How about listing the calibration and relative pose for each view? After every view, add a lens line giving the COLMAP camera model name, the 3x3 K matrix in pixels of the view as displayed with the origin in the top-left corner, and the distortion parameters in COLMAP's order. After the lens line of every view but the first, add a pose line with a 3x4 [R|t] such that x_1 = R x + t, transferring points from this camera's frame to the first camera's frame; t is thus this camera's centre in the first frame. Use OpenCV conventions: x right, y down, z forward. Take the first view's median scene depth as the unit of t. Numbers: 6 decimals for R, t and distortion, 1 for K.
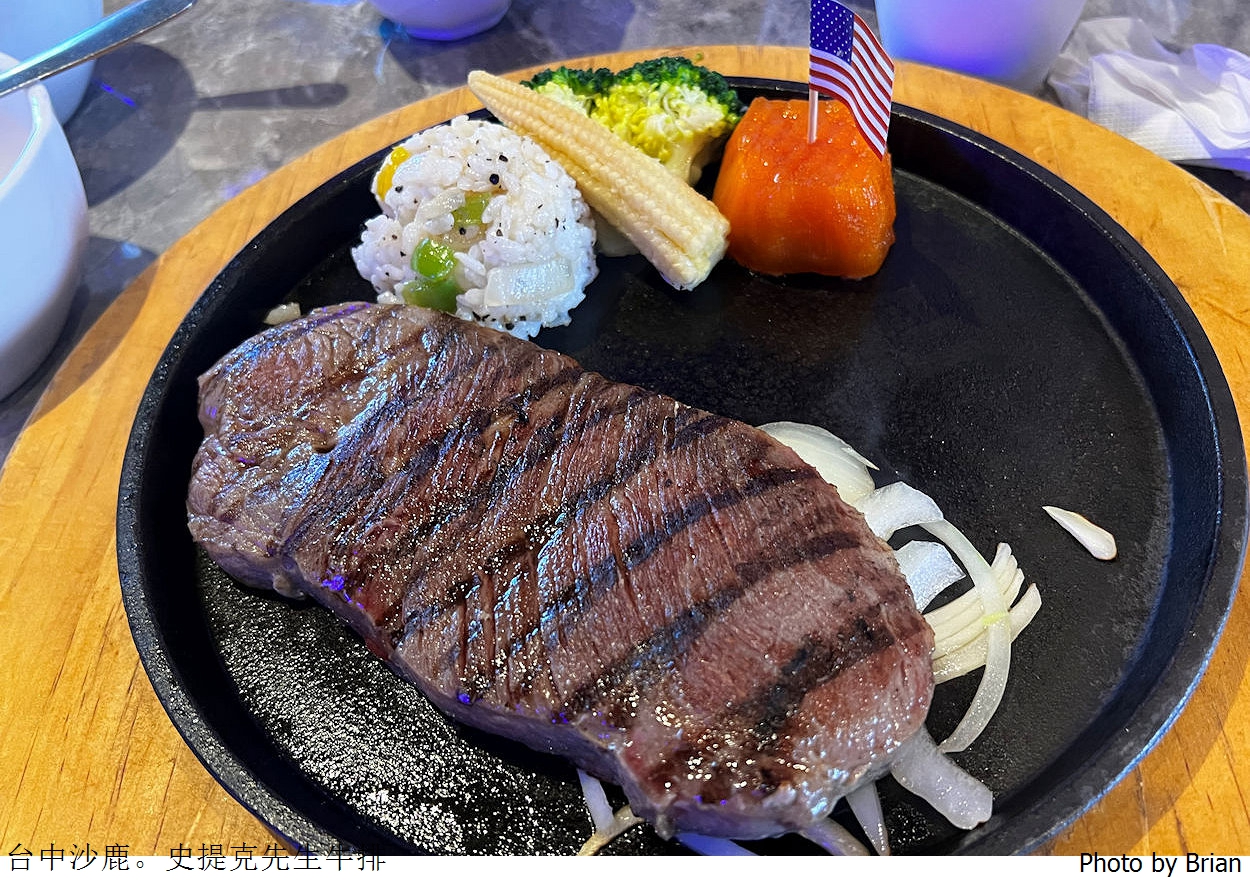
lens RADIAL K [[1097.0, 0, 625.0], [0, 1097.0, 459.4], [0, 0, 1]] dist [0.004386, -0.002379]
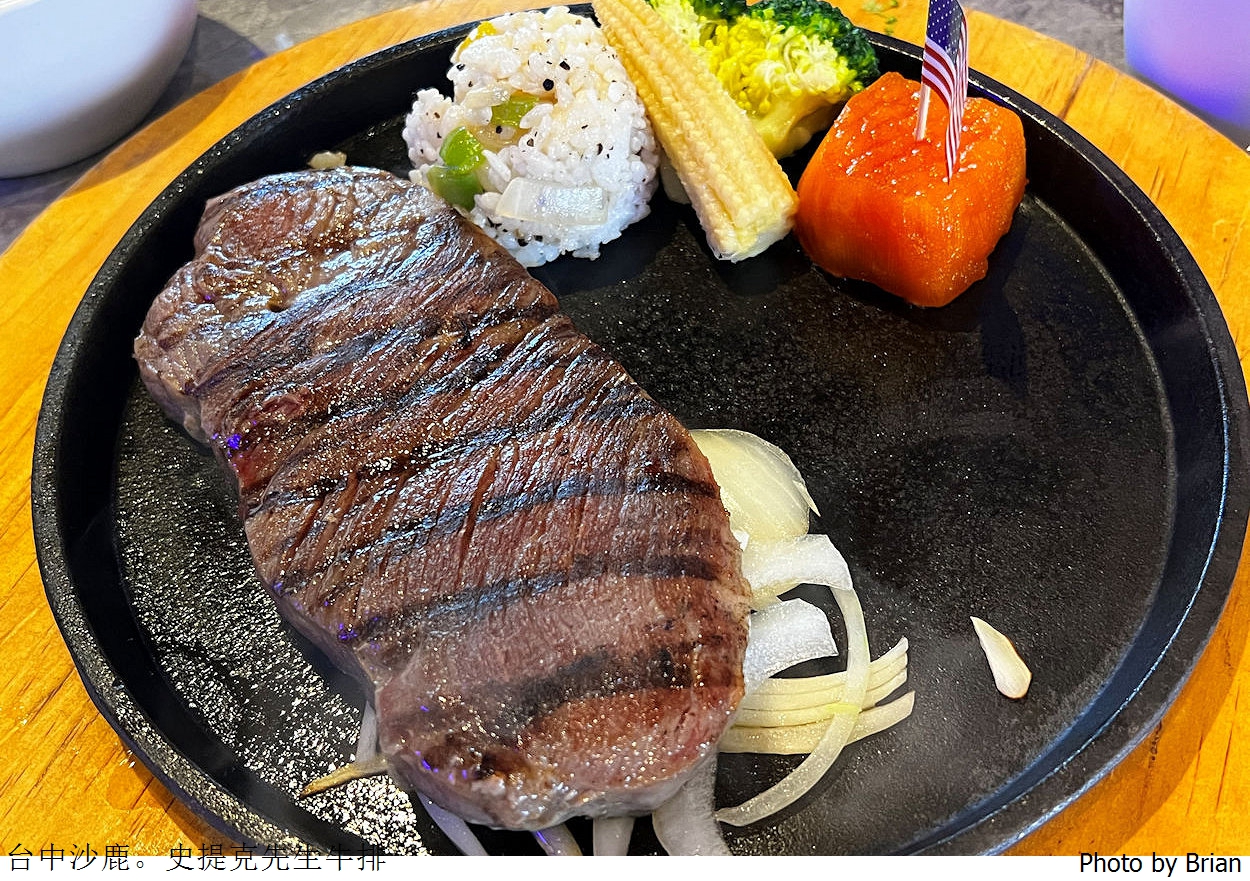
lens RADIAL K [[1356.6, 0, 625.0], [0, 1356.6, 440.5], [0, 0, 1]] dist [0.013609, 0.026495]
pose [[0.927099, 0.318018, -0.198375, 0.258843], [-0.311948, 0.948074, 0.061996, -0.062053], [0.207789, 0.004407, 0.978164, -0.100525]]
